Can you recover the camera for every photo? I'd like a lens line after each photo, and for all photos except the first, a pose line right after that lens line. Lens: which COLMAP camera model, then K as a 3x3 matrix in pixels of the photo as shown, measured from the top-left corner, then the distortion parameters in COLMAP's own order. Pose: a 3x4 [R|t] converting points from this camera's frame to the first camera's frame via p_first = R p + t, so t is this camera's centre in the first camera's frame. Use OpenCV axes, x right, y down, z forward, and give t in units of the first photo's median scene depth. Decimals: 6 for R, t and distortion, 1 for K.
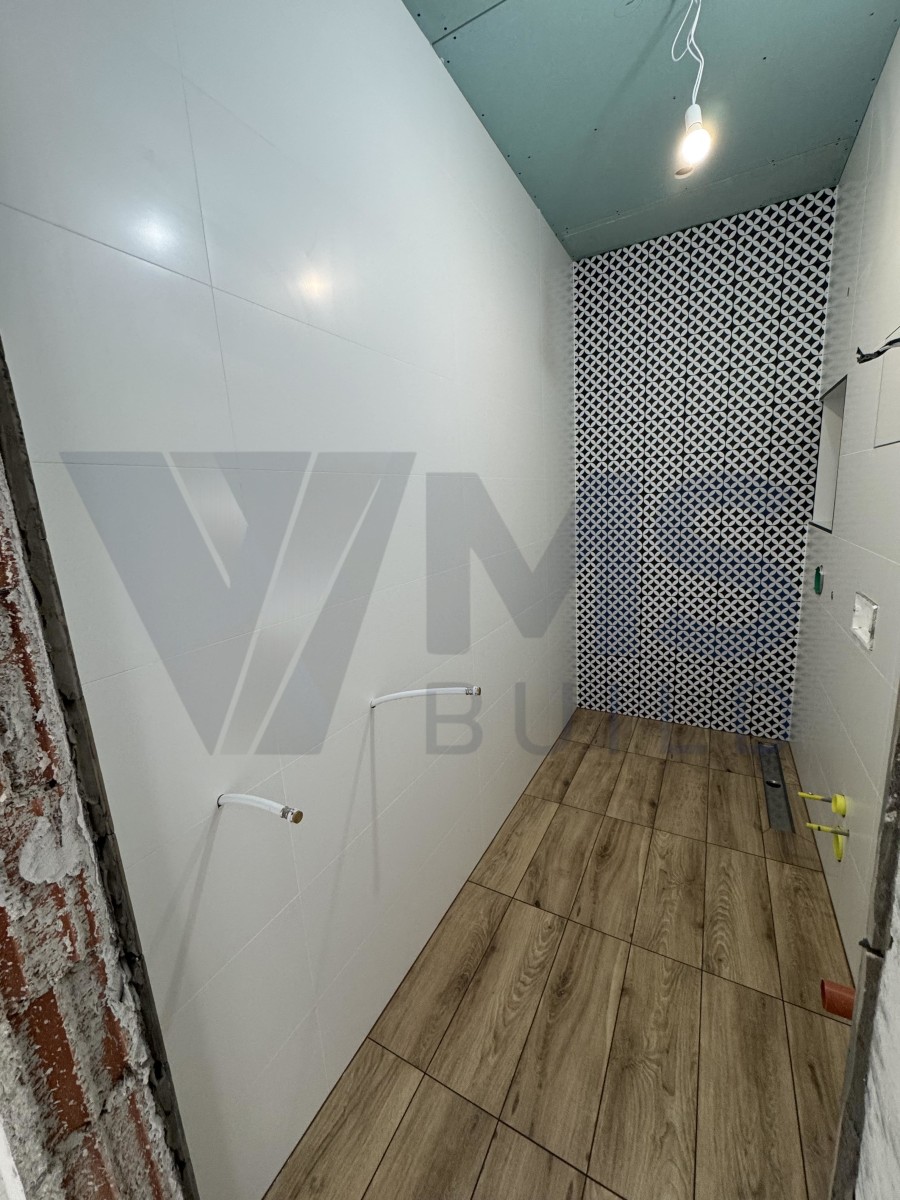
lens RADIAL K [[476.7, 0, 452.5], [0, 476.7, 601.0], [0, 0, 1]] dist [-0.002620, 0.000239]
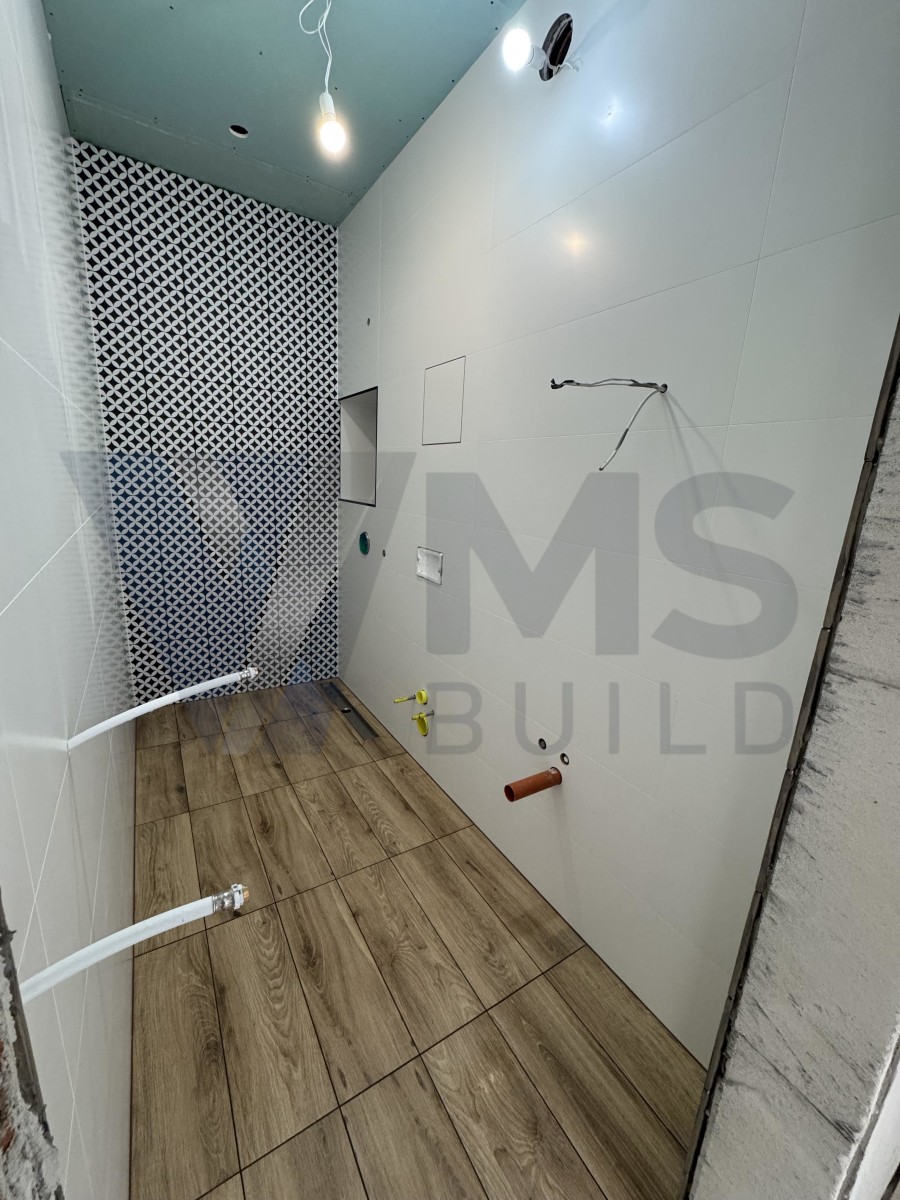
lens RADIAL K [[476.7, 0, 442.1], [0, 476.7, 599.6], [0, 0, 1]] dist [-0.002620, 0.000239]
pose [[0.486299, -0.133026, 0.863607, -0.233363], [0.089281, 0.990735, 0.102334, -0.006221], [-0.869219, 0.027339, 0.493671, 0.144947]]
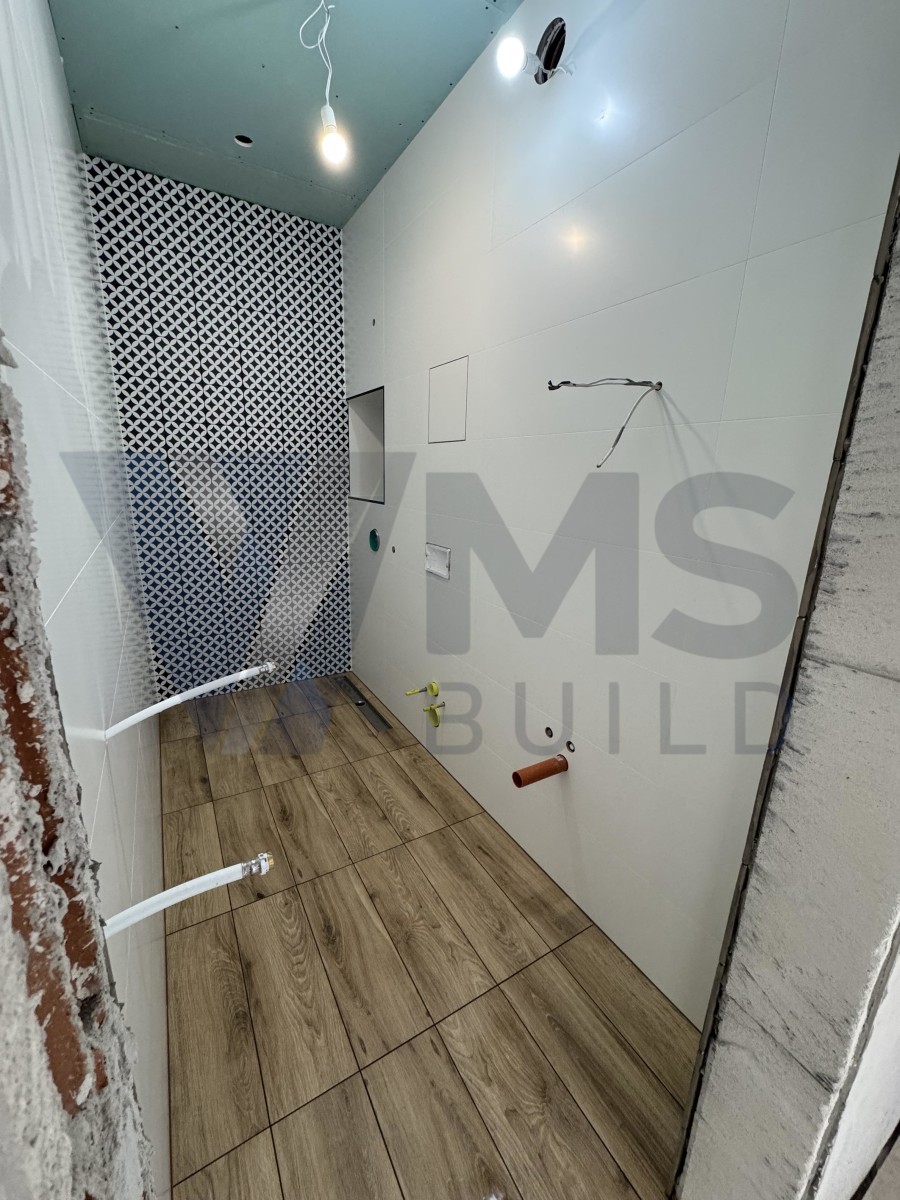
lens RADIAL K [[476.7, 0, 441.3], [0, 476.7, 600.2], [0, 0, 1]] dist [-0.002620, 0.000239]
pose [[0.507044, -0.154983, 0.847872, -0.248925], [0.110233, 0.987283, 0.114544, -0.009912], [-0.854842, 0.035385, 0.517680, 0.127966]]
